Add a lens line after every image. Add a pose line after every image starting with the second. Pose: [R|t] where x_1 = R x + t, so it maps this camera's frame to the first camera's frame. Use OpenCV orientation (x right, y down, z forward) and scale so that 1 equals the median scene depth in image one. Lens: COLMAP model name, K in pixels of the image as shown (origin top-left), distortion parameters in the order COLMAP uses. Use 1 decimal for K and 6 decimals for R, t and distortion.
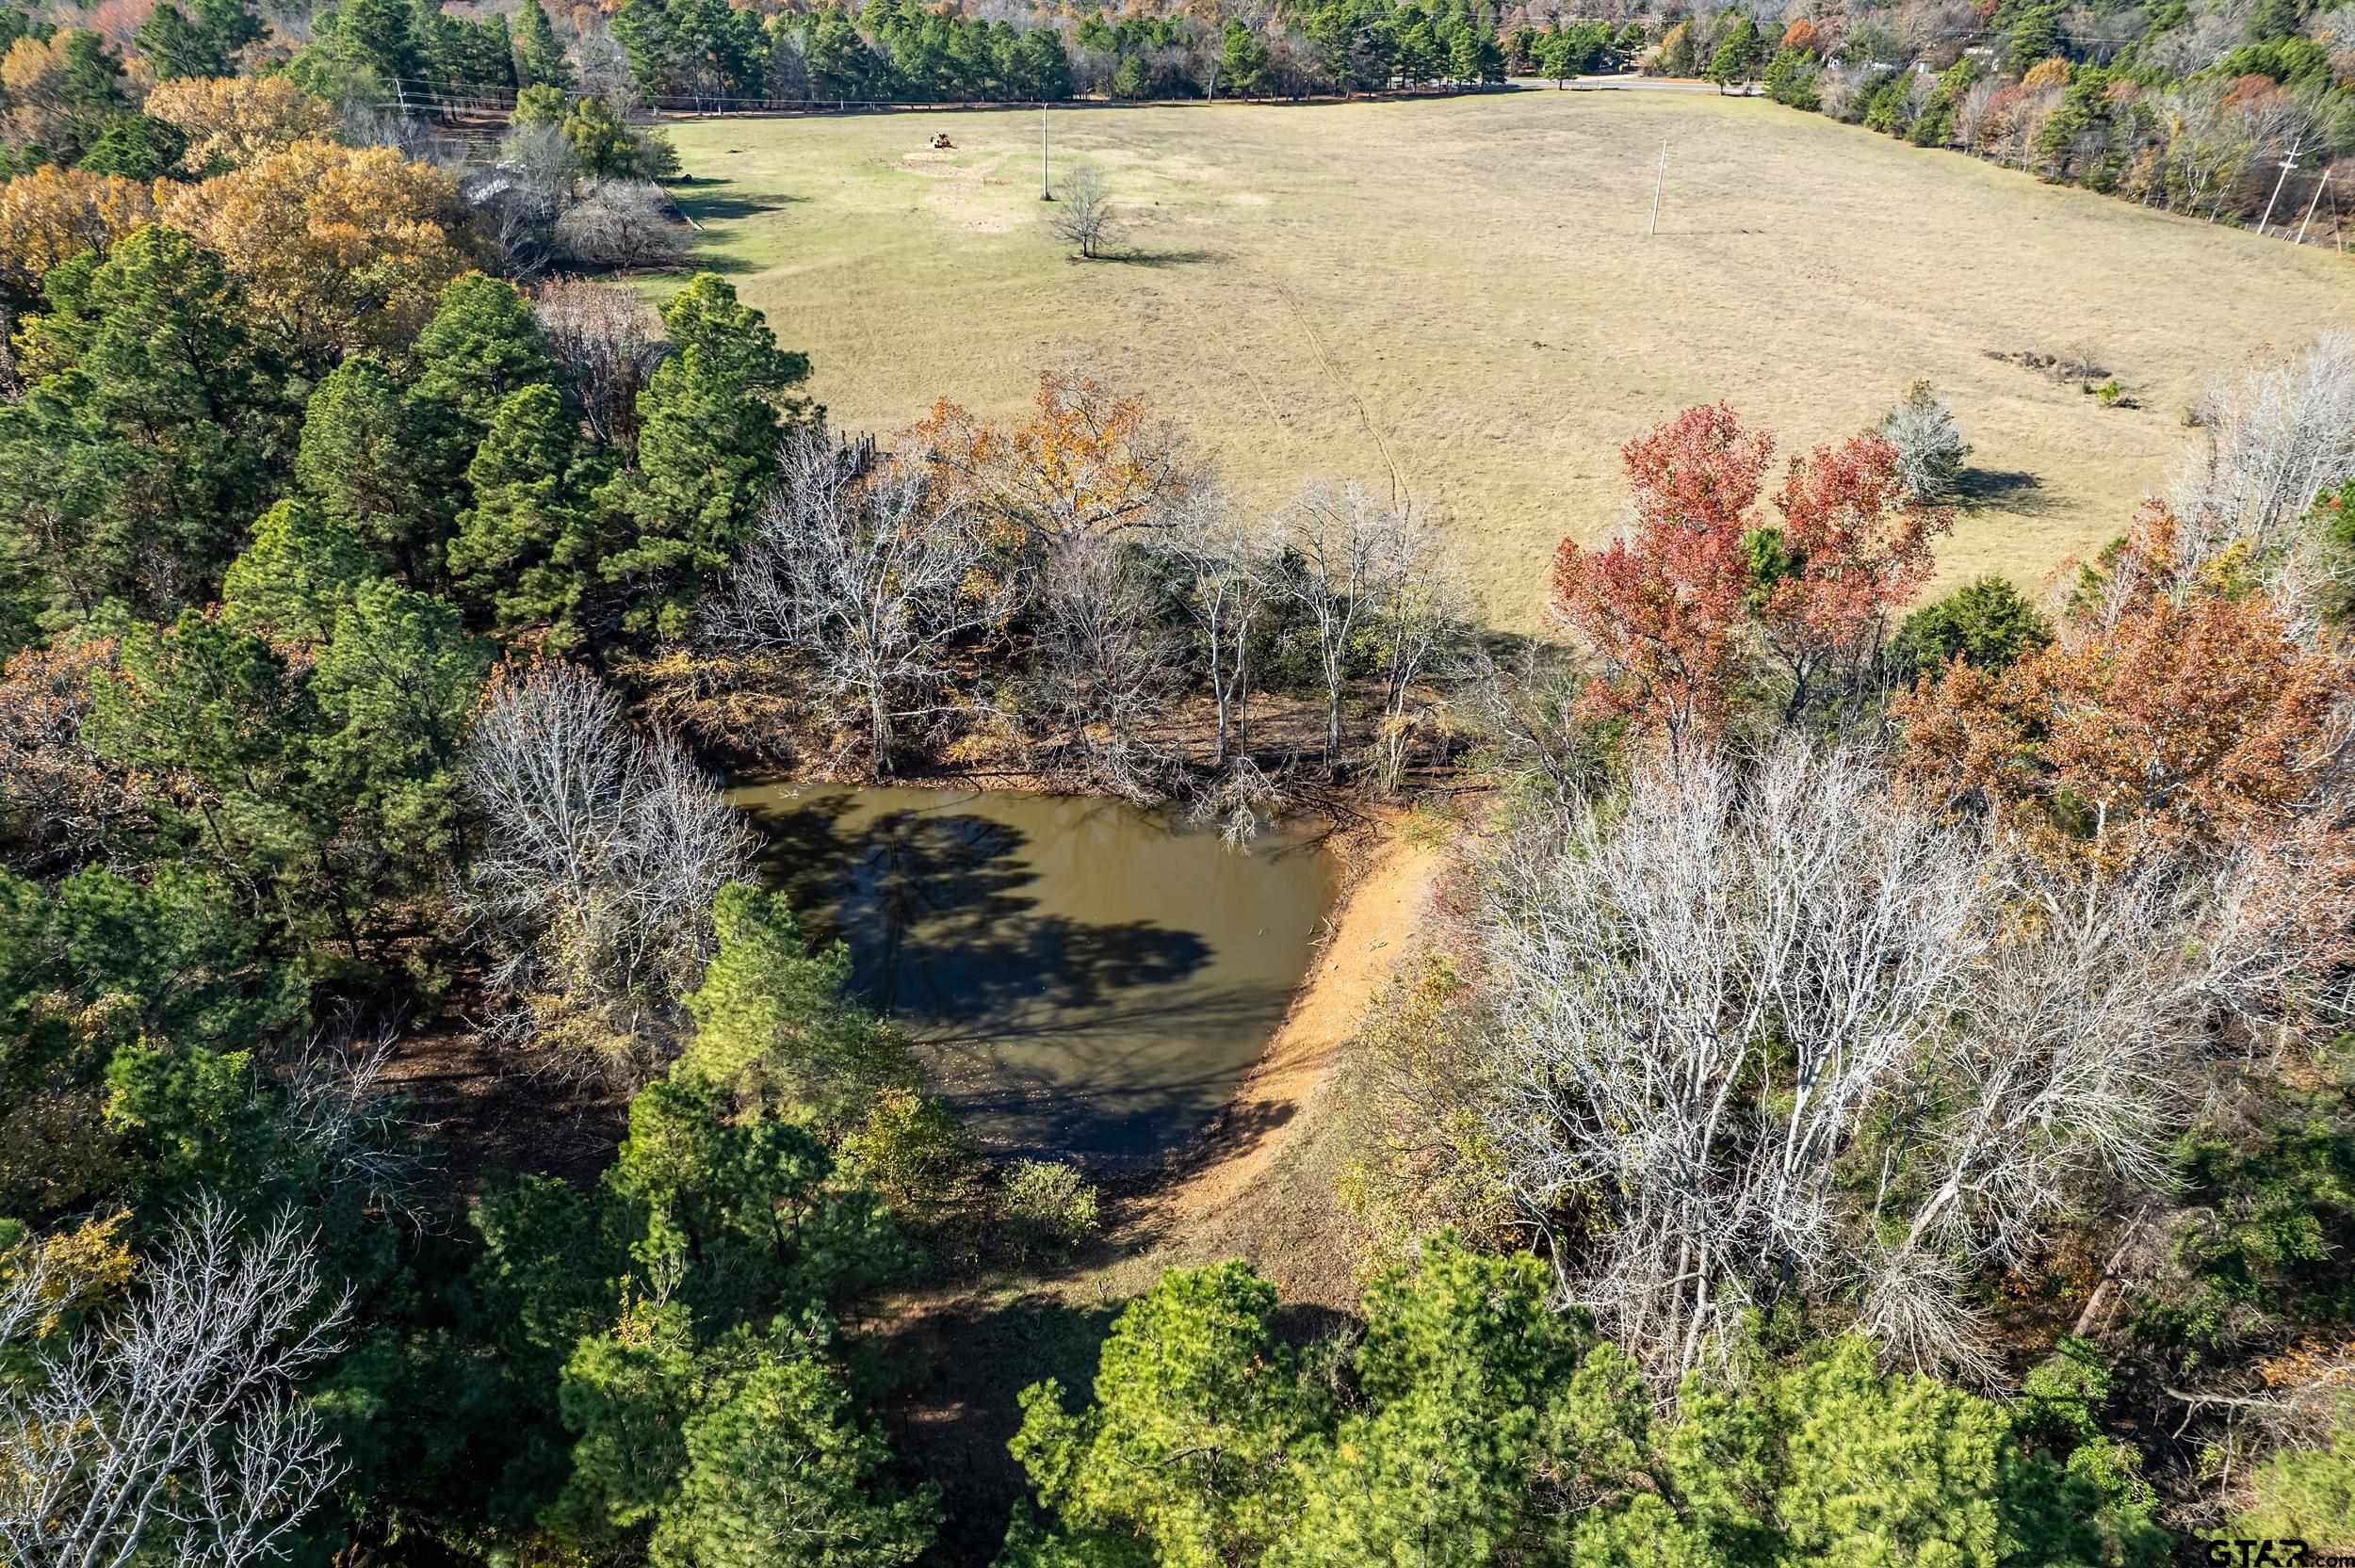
lens RADIAL K [[1514.7, 0, 1177.5], [0, 1514.7, 784.0], [0, 0, 1]] dist [-0.084258, 0.071208]
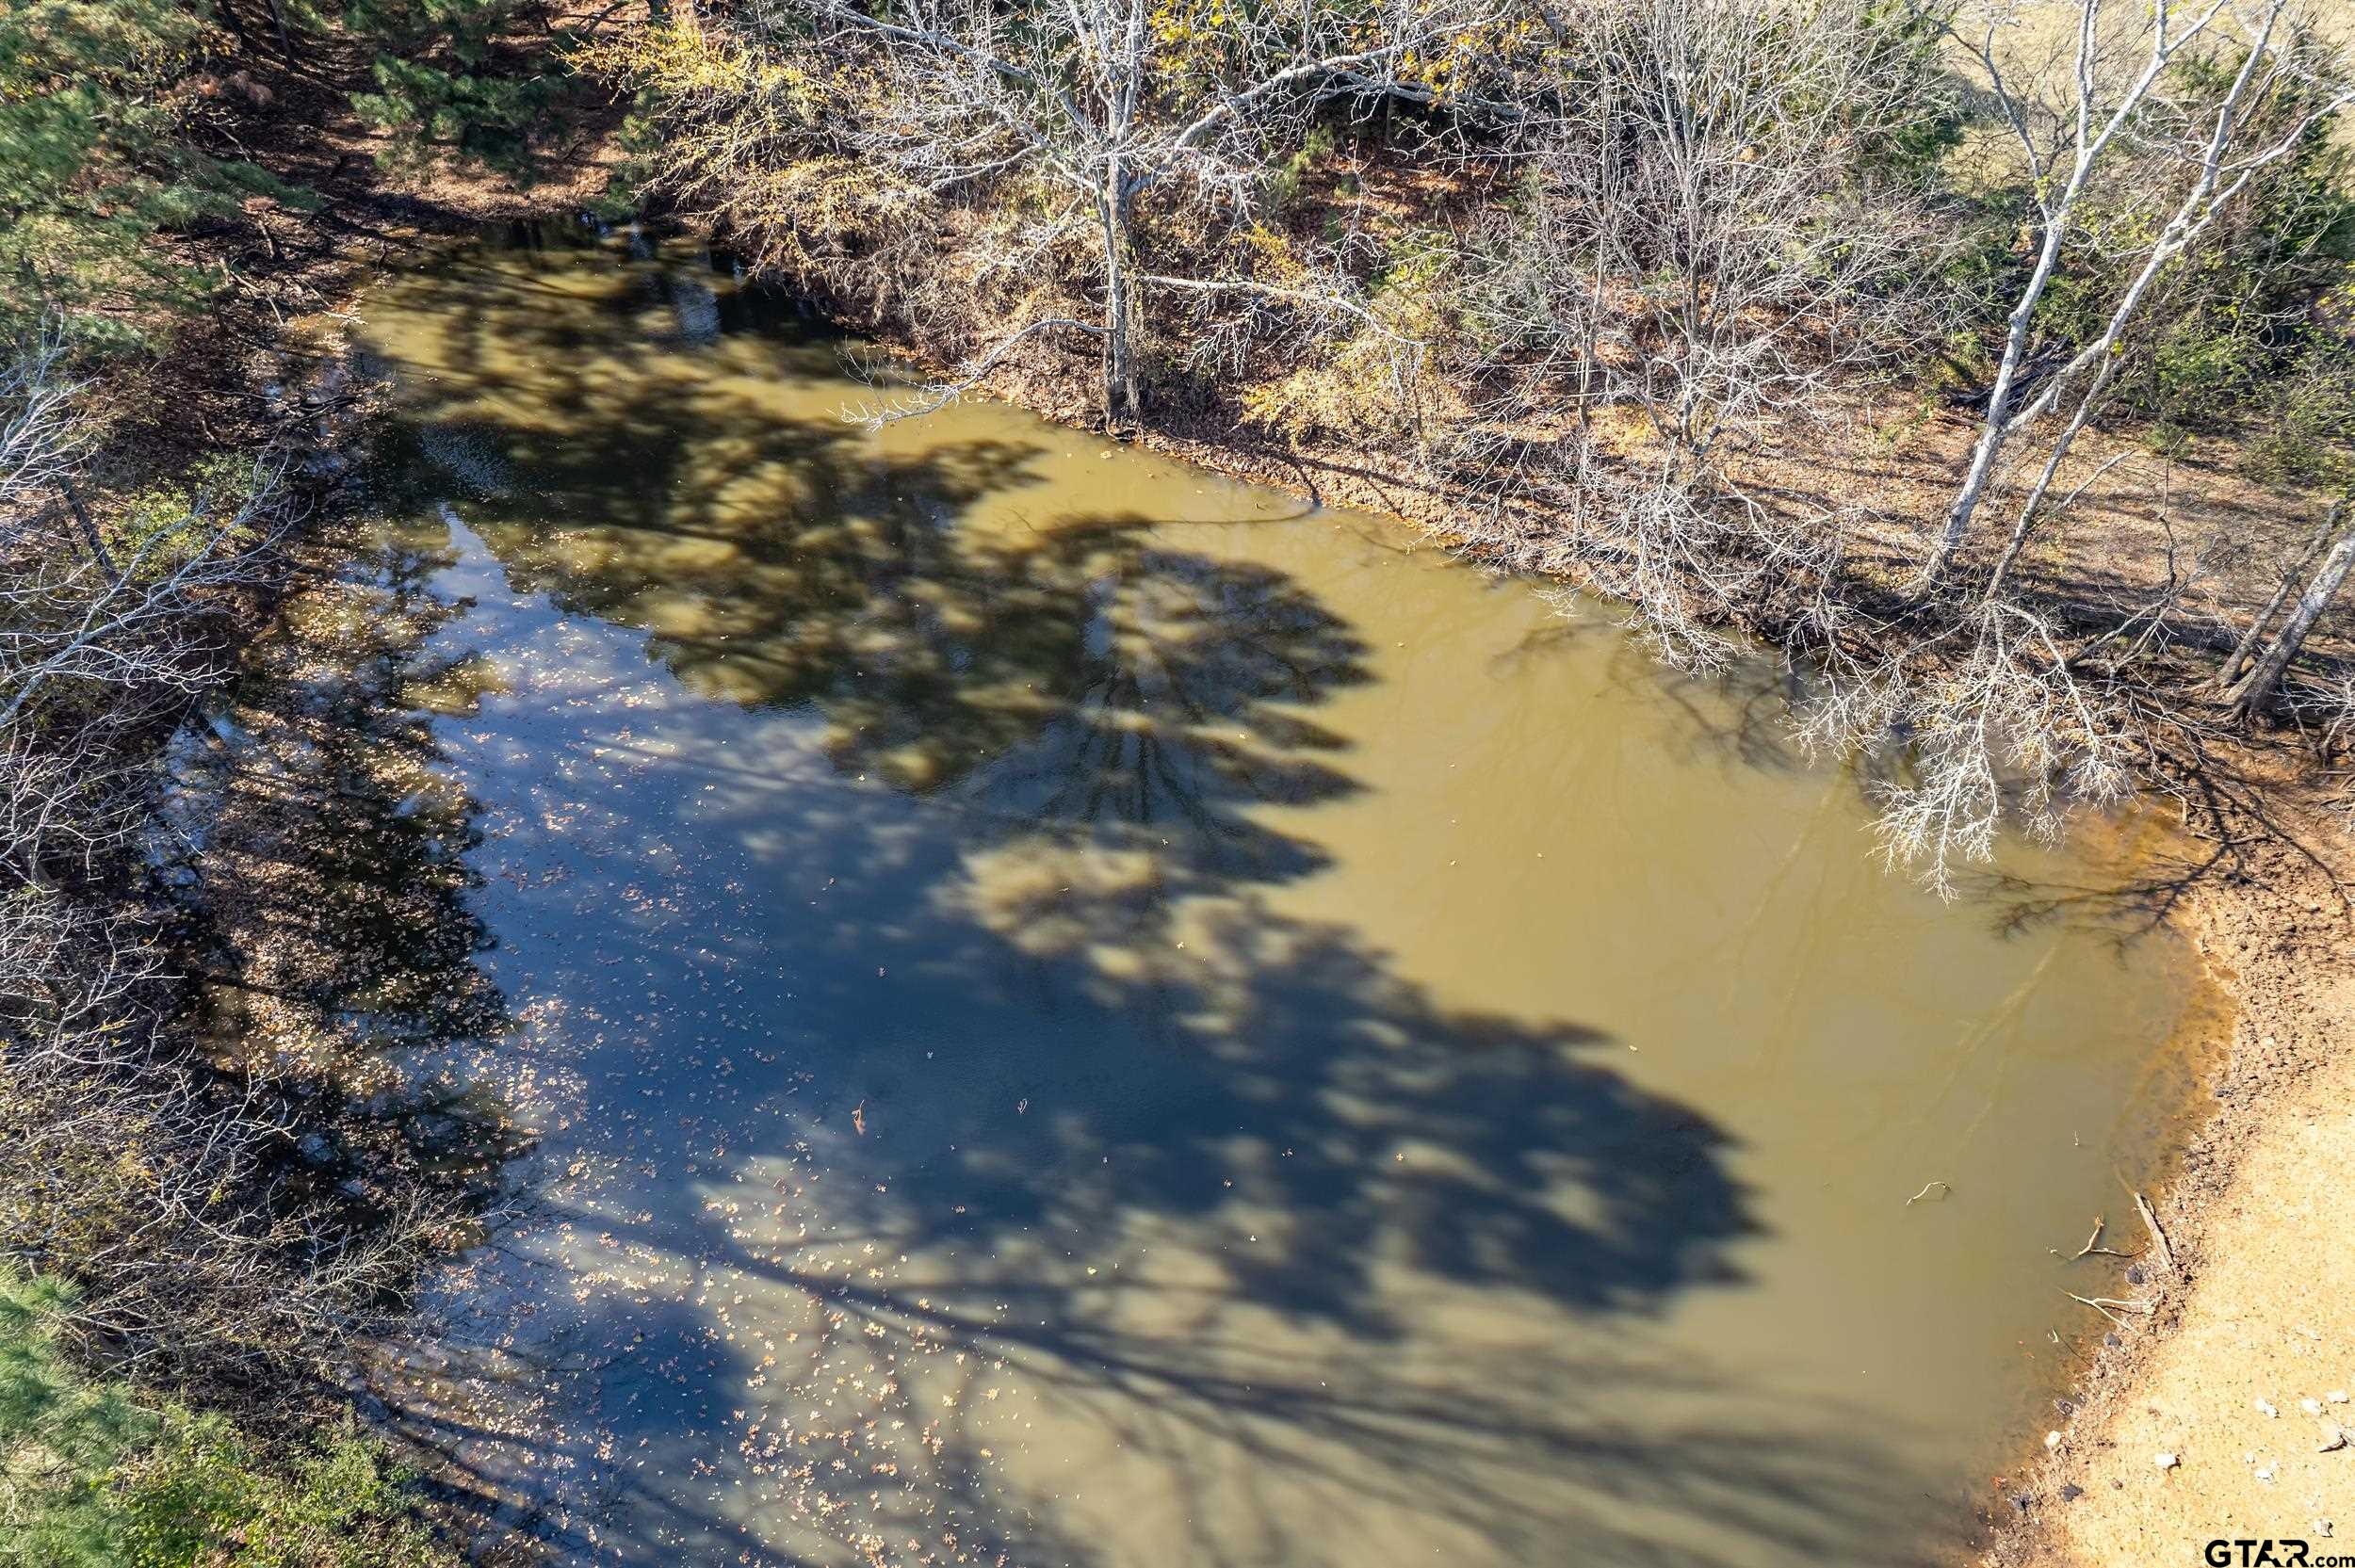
lens RADIAL K [[1514.7, 0, 1177.5], [0, 1514.7, 784.0], [0, 0, 1]] dist [-0.084258, 0.071208]
pose [[0.914699, 0.291182, -0.280248, -0.008475], [-0.210411, 0.935176, 0.284908, -0.012171], [0.345041, -0.201638, 0.916673, 0.205537]]
